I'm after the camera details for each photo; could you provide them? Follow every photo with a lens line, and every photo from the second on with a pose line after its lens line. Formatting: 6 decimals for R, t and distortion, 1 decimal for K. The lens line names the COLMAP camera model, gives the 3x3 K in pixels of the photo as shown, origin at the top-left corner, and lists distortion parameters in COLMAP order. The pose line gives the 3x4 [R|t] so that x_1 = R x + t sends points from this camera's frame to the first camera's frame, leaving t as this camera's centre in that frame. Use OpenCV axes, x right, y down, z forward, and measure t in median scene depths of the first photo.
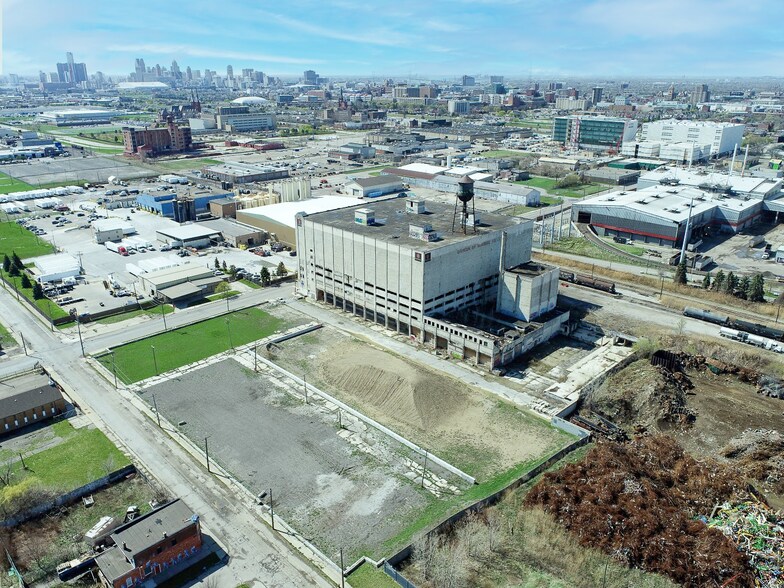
lens RADIAL K [[596.4, 0, 392.0], [0, 596.4, 294.0], [0, 0, 1]] dist [-0.007820, -0.001819]
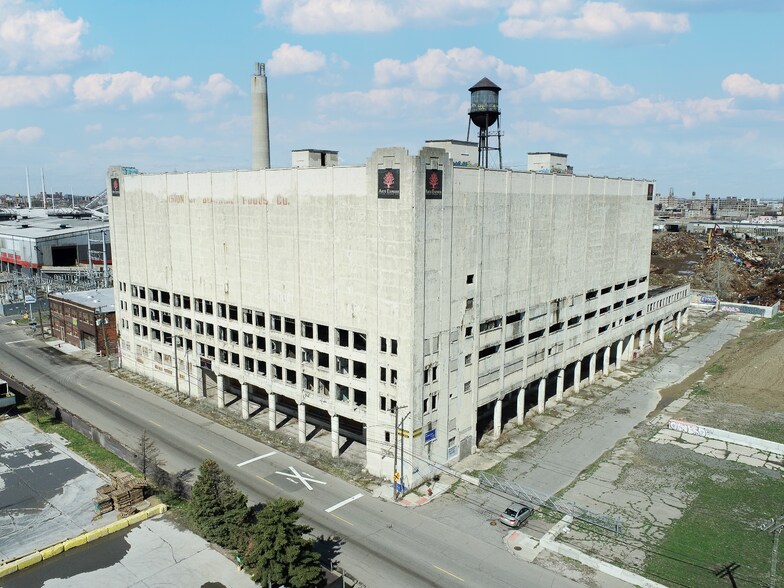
lens RADIAL K [[596.4, 0, 392.0], [0, 596.4, 294.0], [0, 0, 1]] dist [-0.007820, -0.001819]
pose [[-0.075525, -0.163561, 0.983638, -0.451109], [0.345561, 0.921033, 0.179684, -0.143450], [-0.935352, 0.353478, -0.013041, 1.161794]]
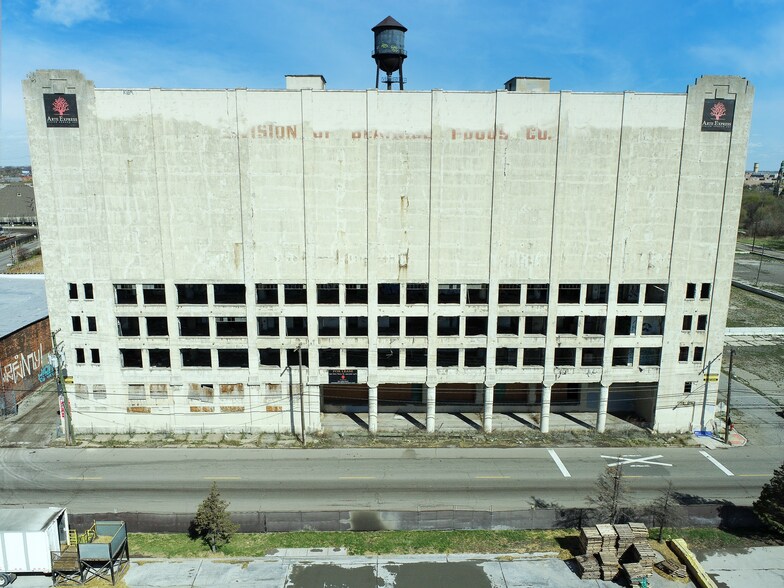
lens RADIAL K [[596.5, 0, 392.0], [0, 596.5, 294.0], [0, 0, 1]] dist [-0.011177, -0.001861]
pose [[-0.728872, -0.146303, 0.668836, -0.253309], [0.236008, 0.863335, 0.446042, -0.221071], [-0.642686, 0.482958, -0.594732, 1.417479]]
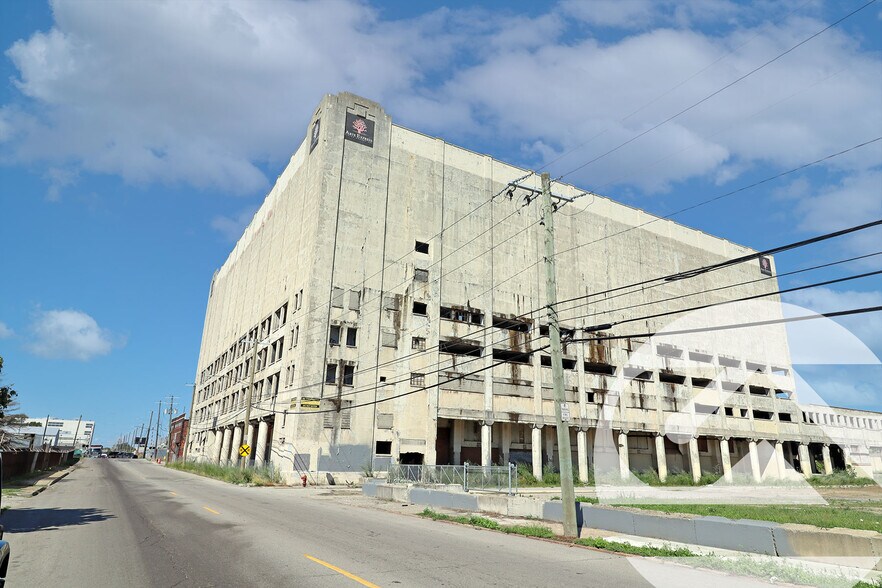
lens RADIAL K [[536.2, 0, 441.0], [0, 536.2, 294.0], [0, 0, 1]] dist [-0.000066, -0.000144]
pose [[0.257551, 0.284845, 0.923326, -0.359074], [0.316263, 0.878078, -0.359104, 0.022901], [-0.913042, 0.384502, 0.136064, 1.085958]]
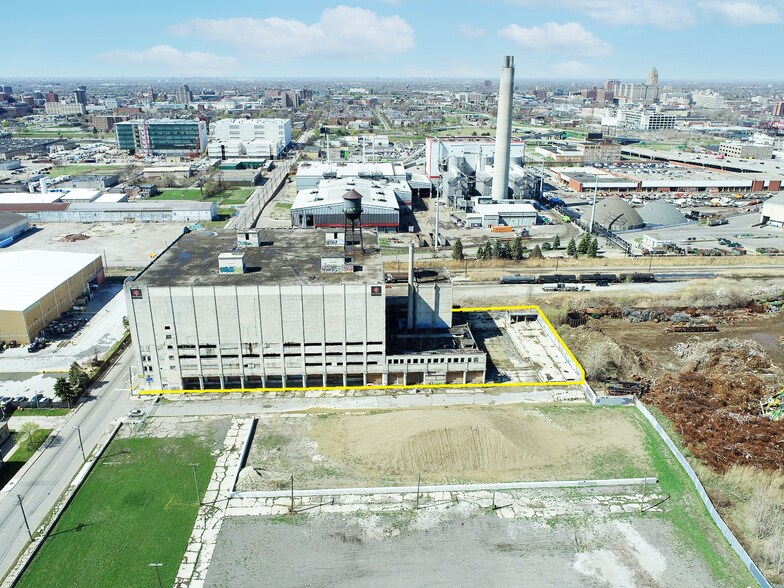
lens RADIAL K [[596.4, 0, 392.0], [0, 596.4, 294.0], [0, 0, 1]] dist [-0.007820, -0.001819]
pose [[0.661263, -0.257506, 0.704573, -0.491998], [0.258674, 0.959903, 0.108050, -0.131825], [-0.704145, 0.110805, 0.701358, 0.364767]]
